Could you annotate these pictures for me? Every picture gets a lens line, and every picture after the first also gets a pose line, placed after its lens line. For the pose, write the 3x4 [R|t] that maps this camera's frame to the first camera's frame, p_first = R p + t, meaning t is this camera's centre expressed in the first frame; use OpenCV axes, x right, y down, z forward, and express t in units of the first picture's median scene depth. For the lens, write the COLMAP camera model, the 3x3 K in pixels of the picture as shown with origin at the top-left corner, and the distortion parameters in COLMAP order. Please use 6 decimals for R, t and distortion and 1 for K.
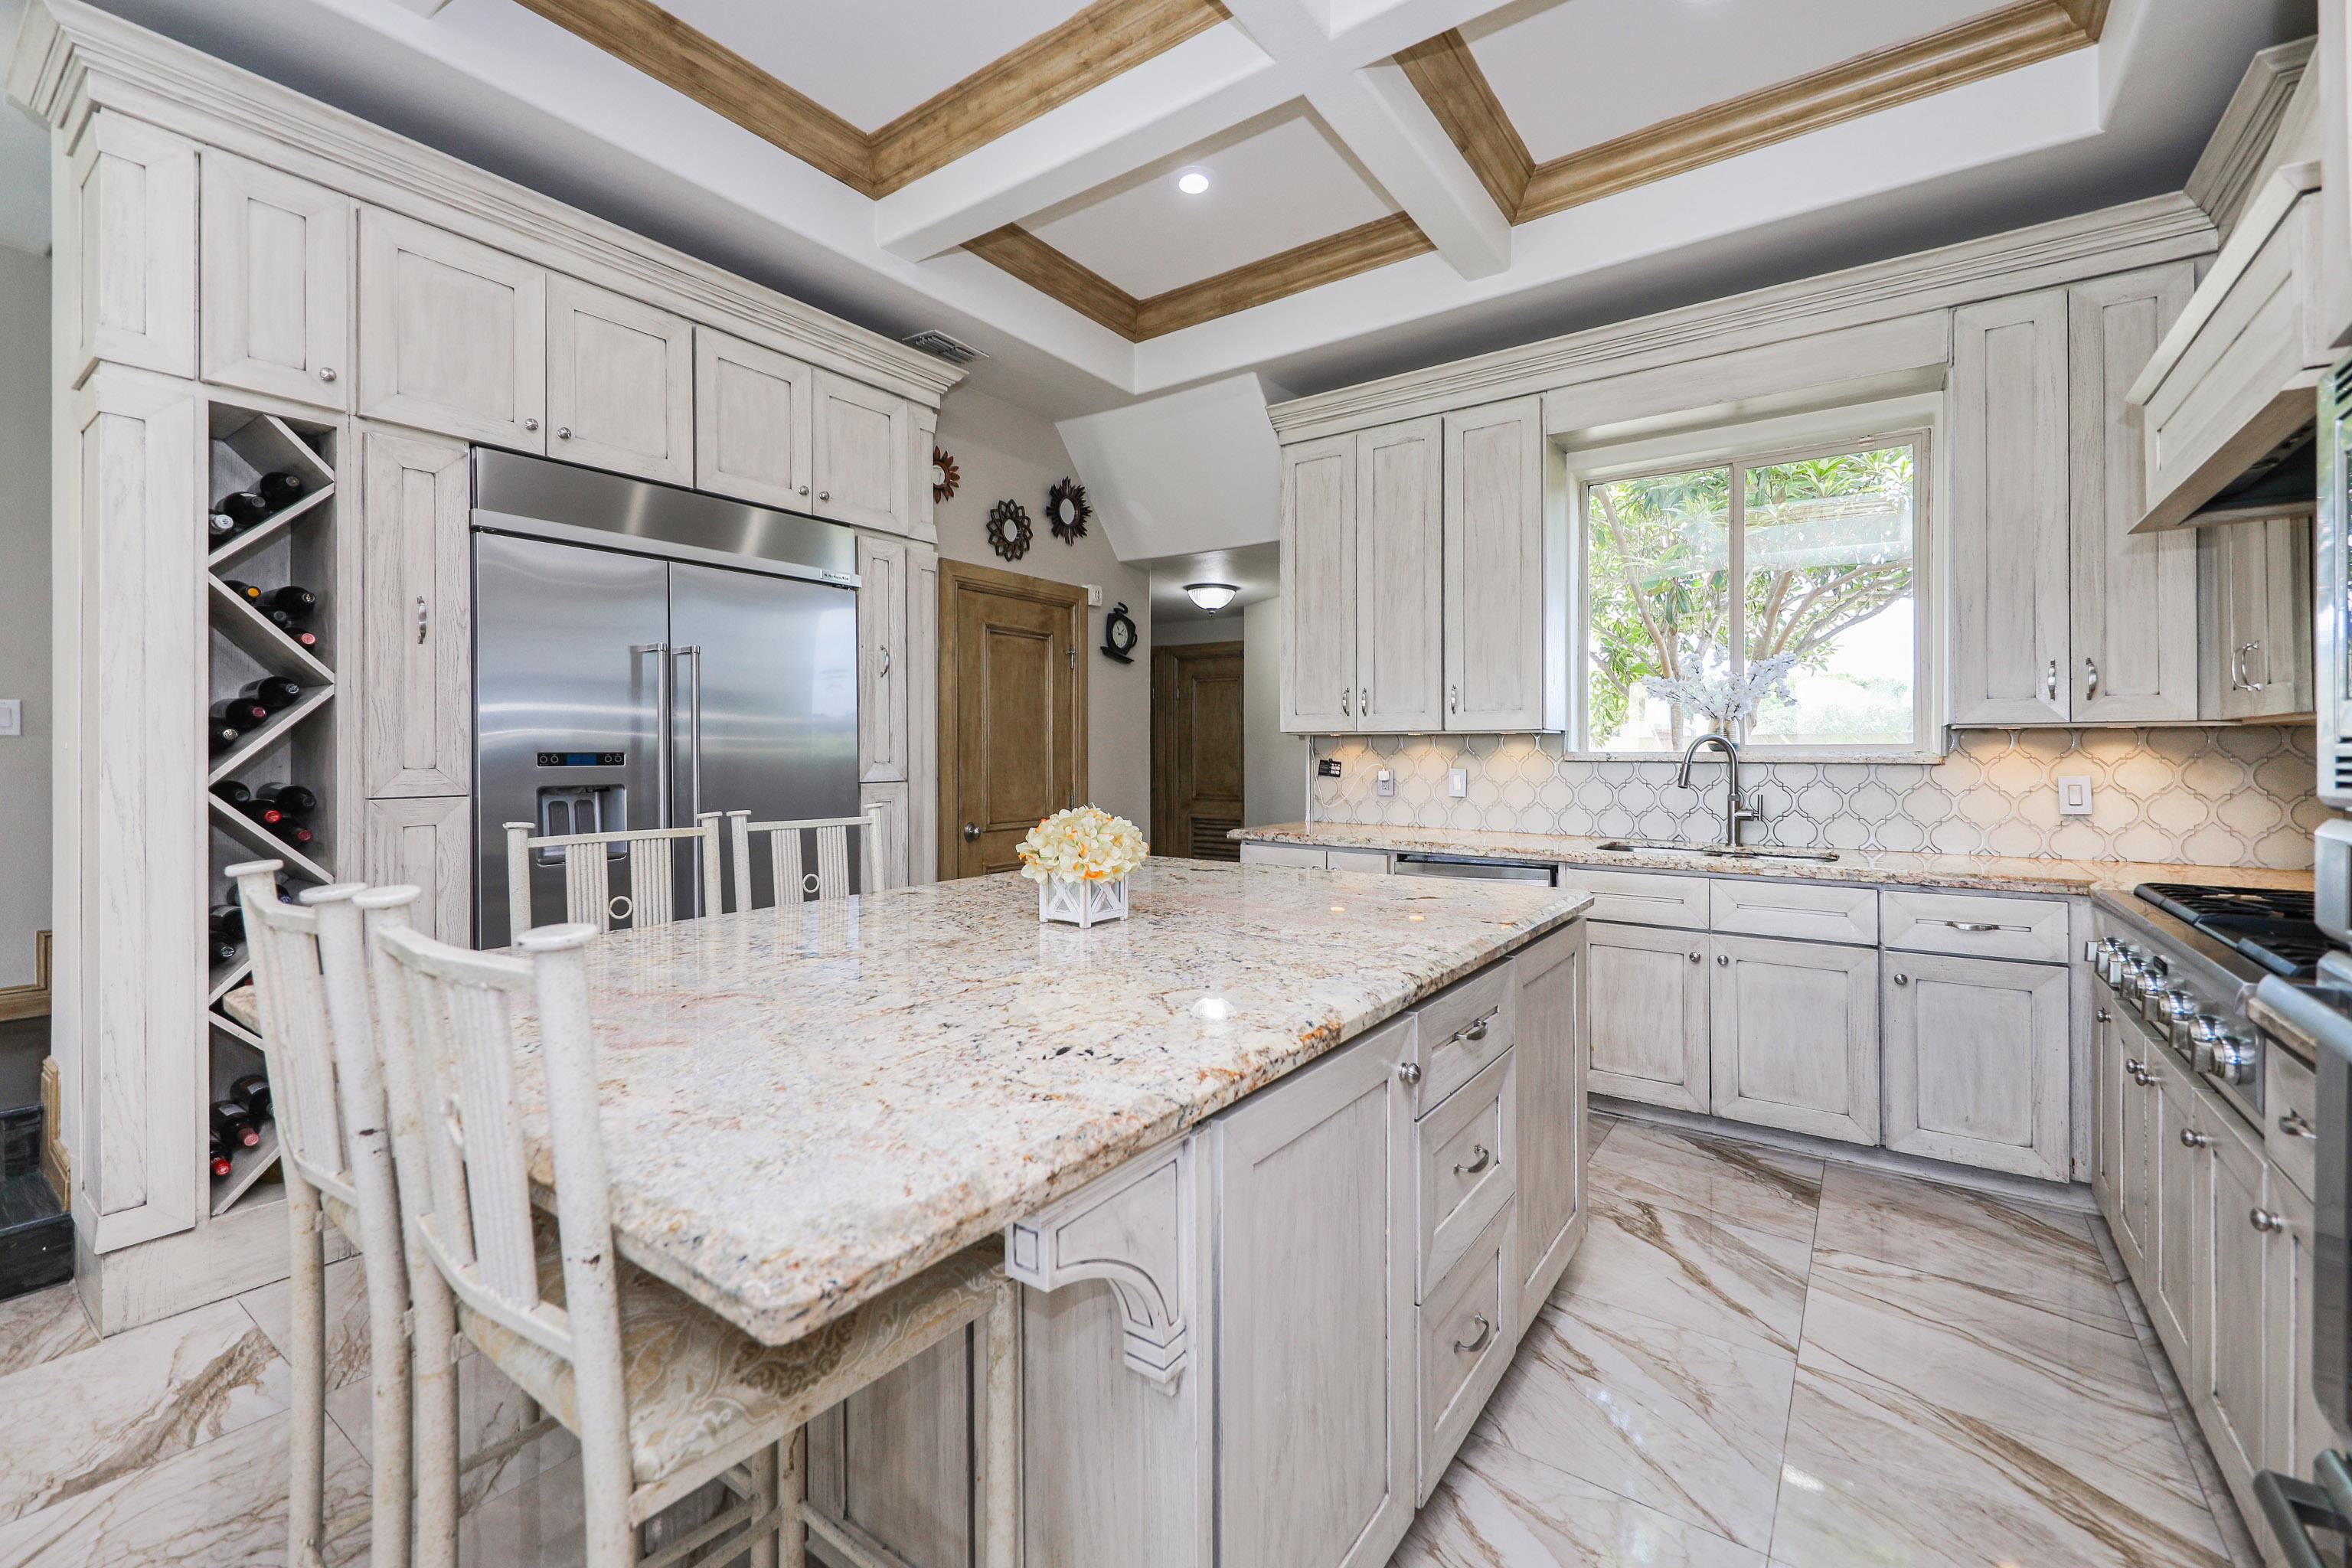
lens RADIAL K [[979.5, 0, 1200.4], [0, 979.5, 755.9], [0, 0, 1]] dist [0.012157, -0.007210]
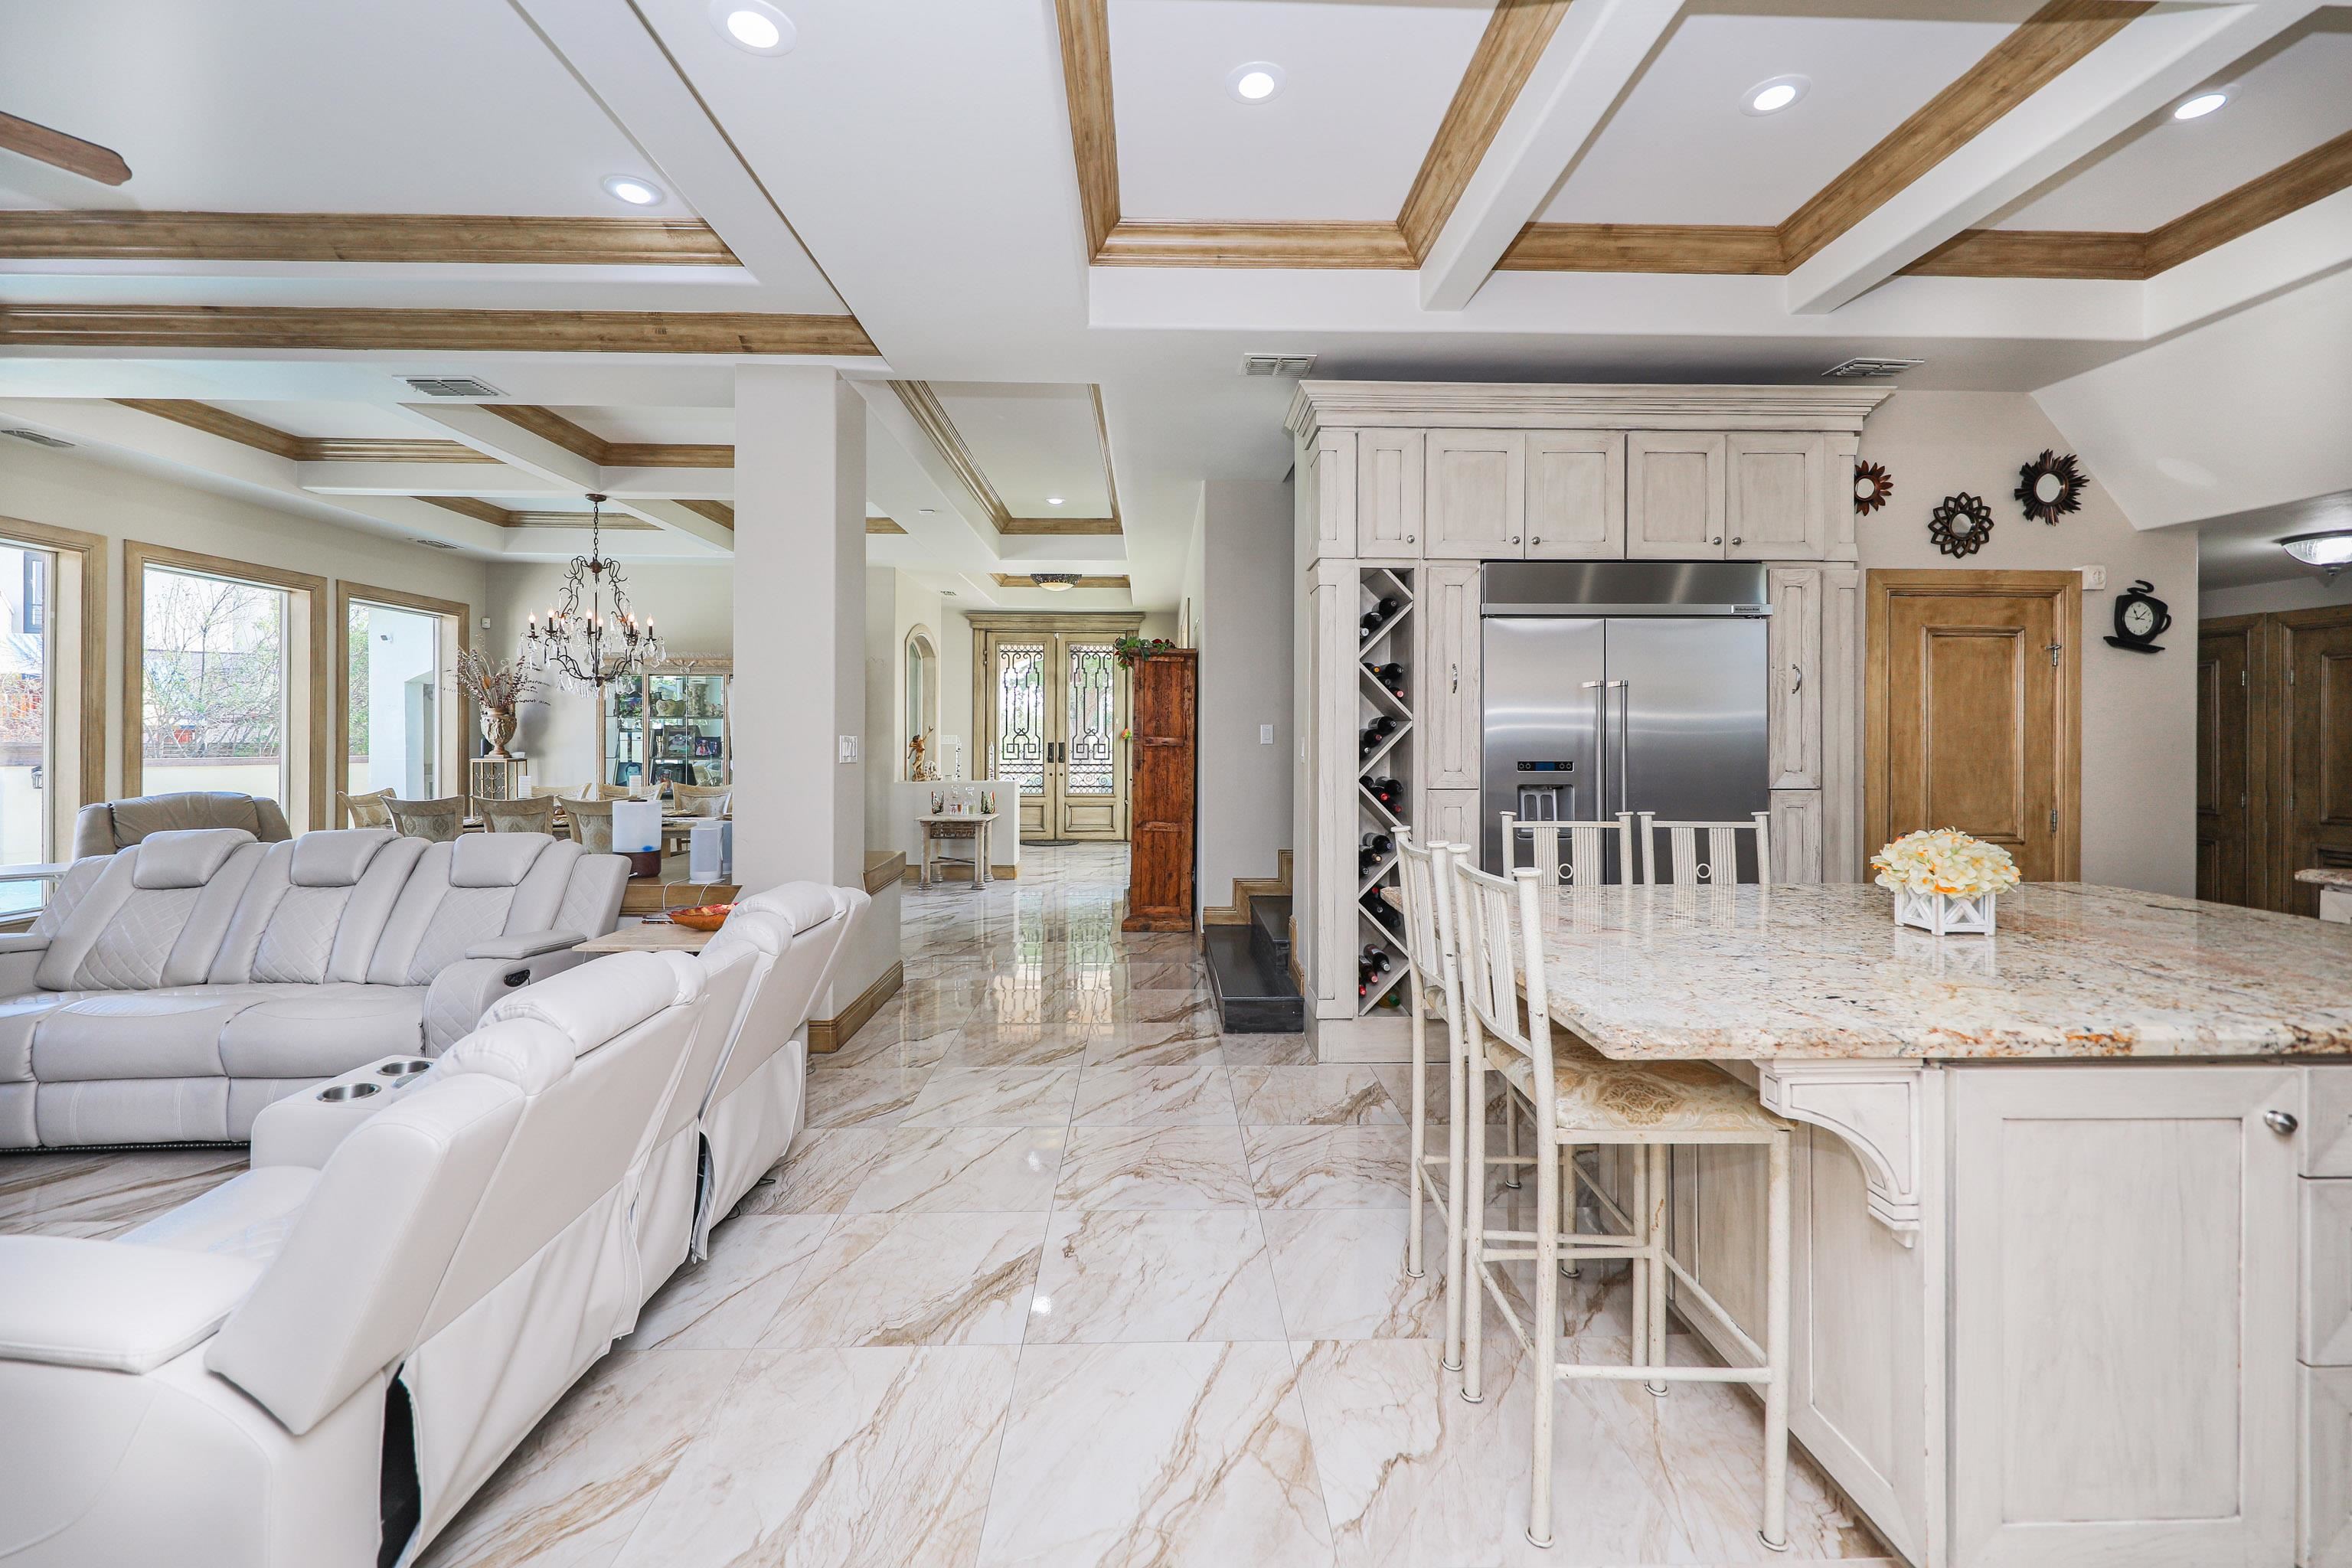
lens RADIAL K [[964.8, 0, 1171.9], [0, 964.8, 735.9], [0, 0, 1]] dist [0.014836, -0.006192]
pose [[0.593432, 0.001359, -0.804883, 0.173236], [-0.006531, 0.999974, -0.003127, -0.031786], [0.804858, 0.007112, 0.593425, -0.260999]]
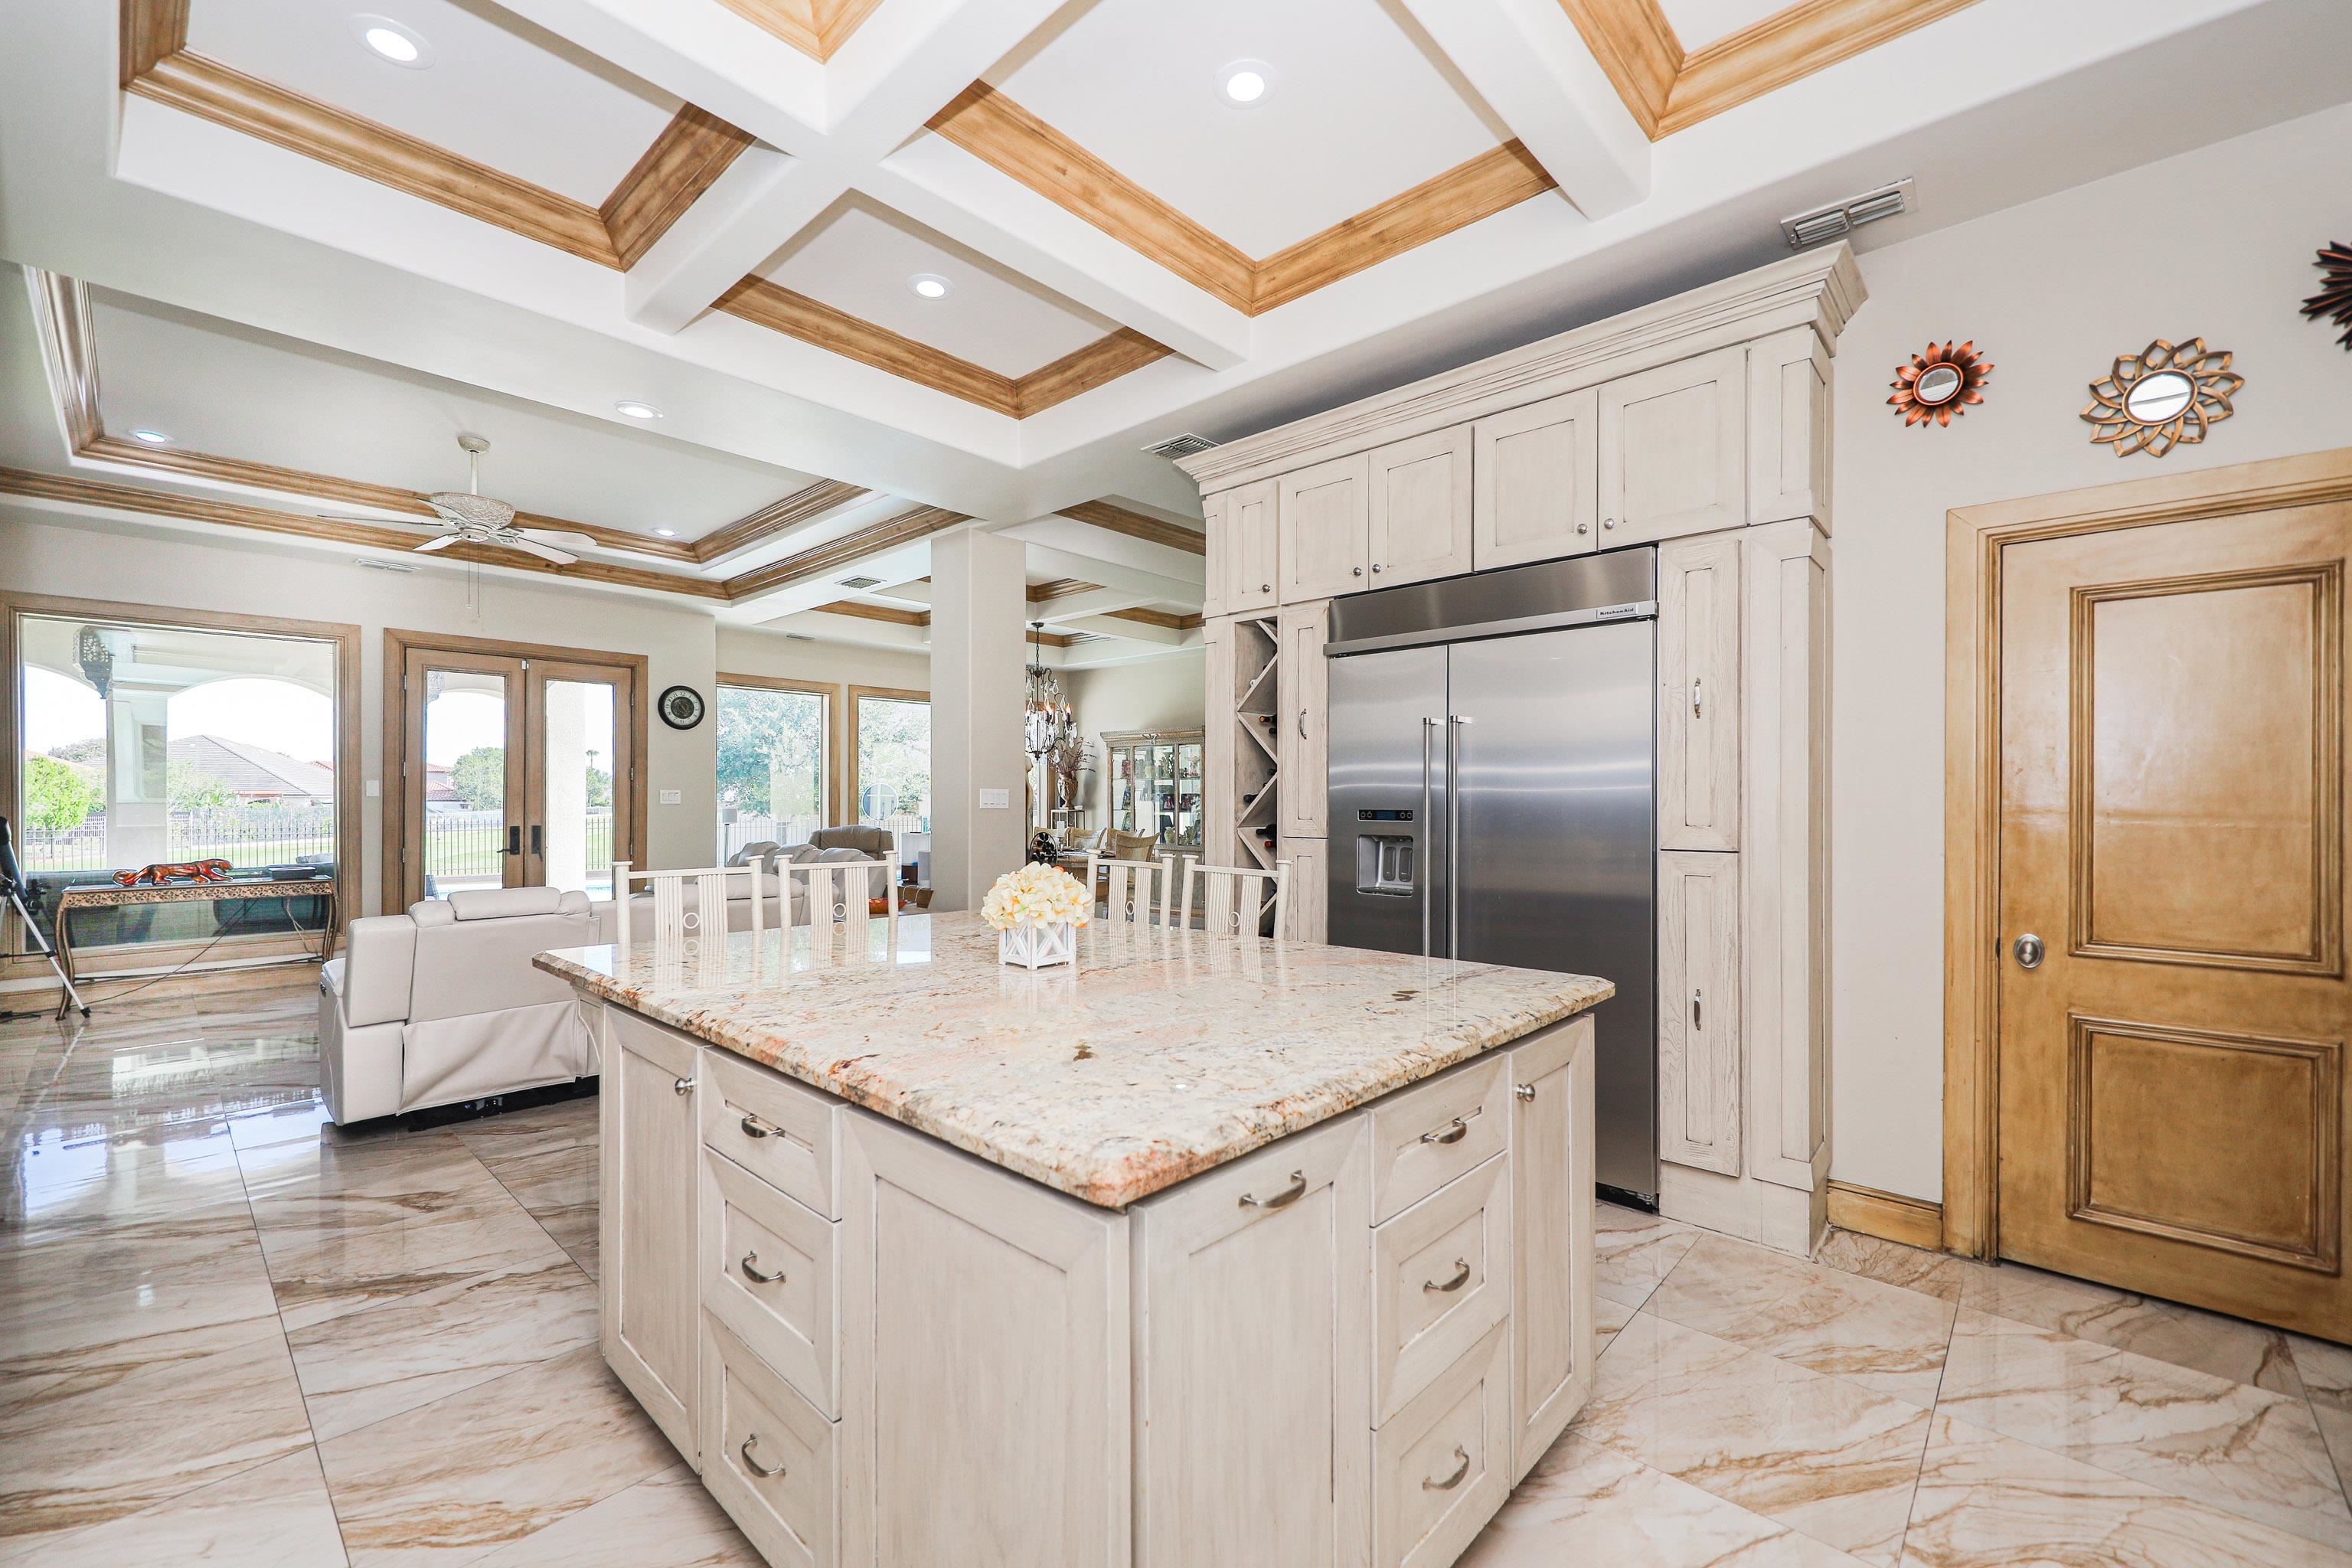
lens RADIAL K [[952.4, 0, 1161.7], [0, 952.4, 781.9], [0, 0, 1]] dist [0.017167, -0.006229]
pose [[-0.147393, -0.016077, -0.988947, 0.634487], [-0.006418, 0.999862, -0.015298, -0.018465], [0.989057, 0.004092, -0.147476, 0.876671]]
